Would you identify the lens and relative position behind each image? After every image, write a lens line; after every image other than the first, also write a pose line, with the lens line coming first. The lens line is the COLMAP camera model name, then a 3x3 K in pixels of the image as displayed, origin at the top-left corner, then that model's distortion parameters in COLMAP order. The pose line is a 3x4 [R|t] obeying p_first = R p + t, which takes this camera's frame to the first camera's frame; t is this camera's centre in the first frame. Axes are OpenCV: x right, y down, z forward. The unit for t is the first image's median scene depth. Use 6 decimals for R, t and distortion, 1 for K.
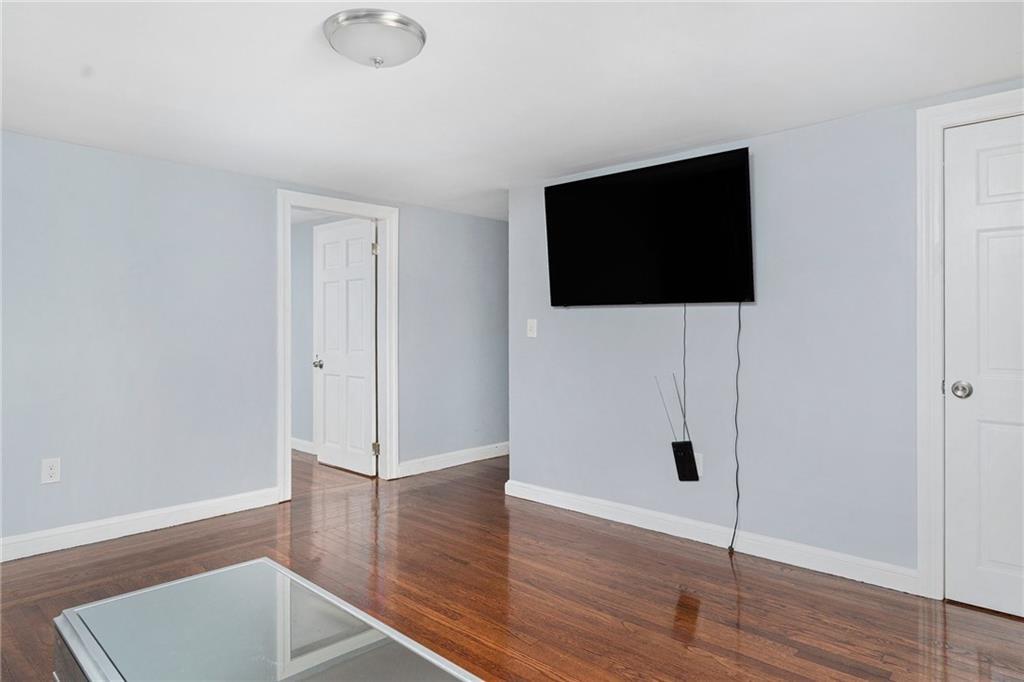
lens RADIAL K [[621.9, 0, 512.2], [0, 621.9, 325.1], [0, 0, 1]] dist [-0.001630, -0.000696]
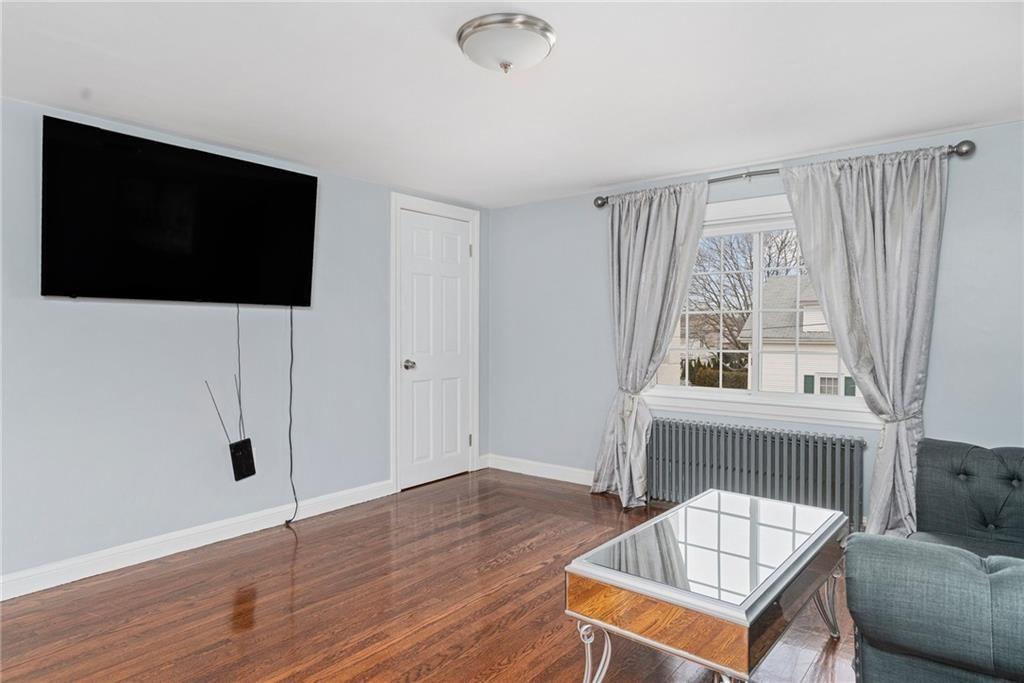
lens RADIAL K [[613.9, 0, 506.2], [0, 613.9, 342.5], [0, 0, 1]] dist [-0.001269, 0.000136]
pose [[-0.067537, -0.024498, 0.997416, -0.767927], [-0.009582, 0.999668, 0.023905, -0.000198], [-0.997671, -0.007943, -0.067750, 0.659657]]
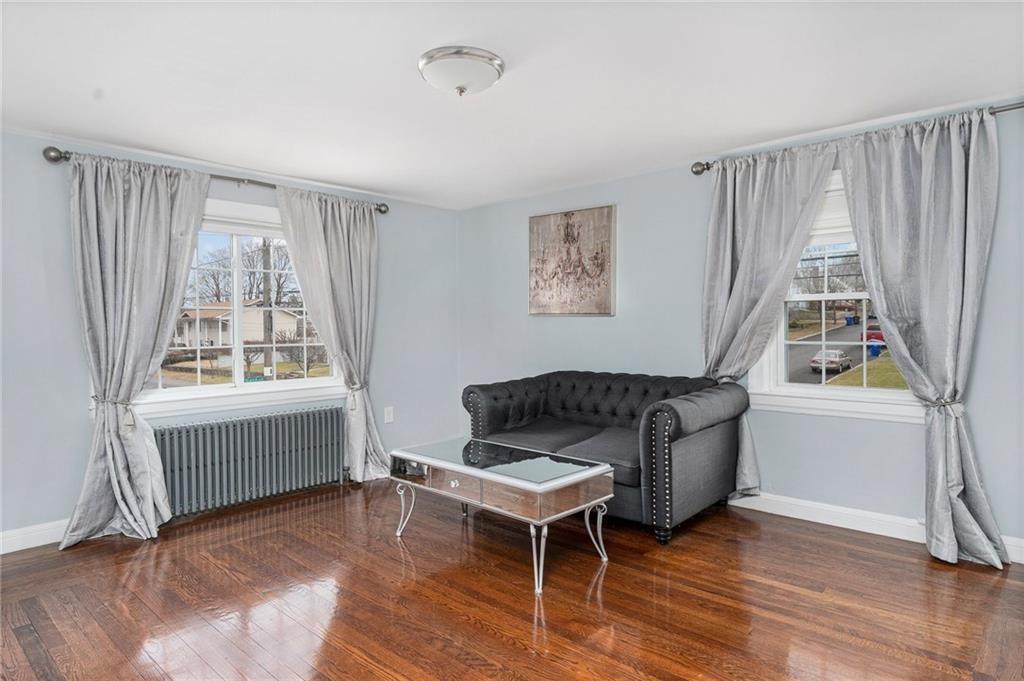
lens RADIAL K [[613.9, 0, 506.2], [0, 613.9, 341.5], [0, 0, 1]] dist [-0.001269, 0.000136]
pose [[-0.999887, 0.001865, -0.014888, -0.175772], [0.001466, 0.999641, 0.026738, -0.001604], [0.014933, 0.026713, -0.999532, 1.343651]]
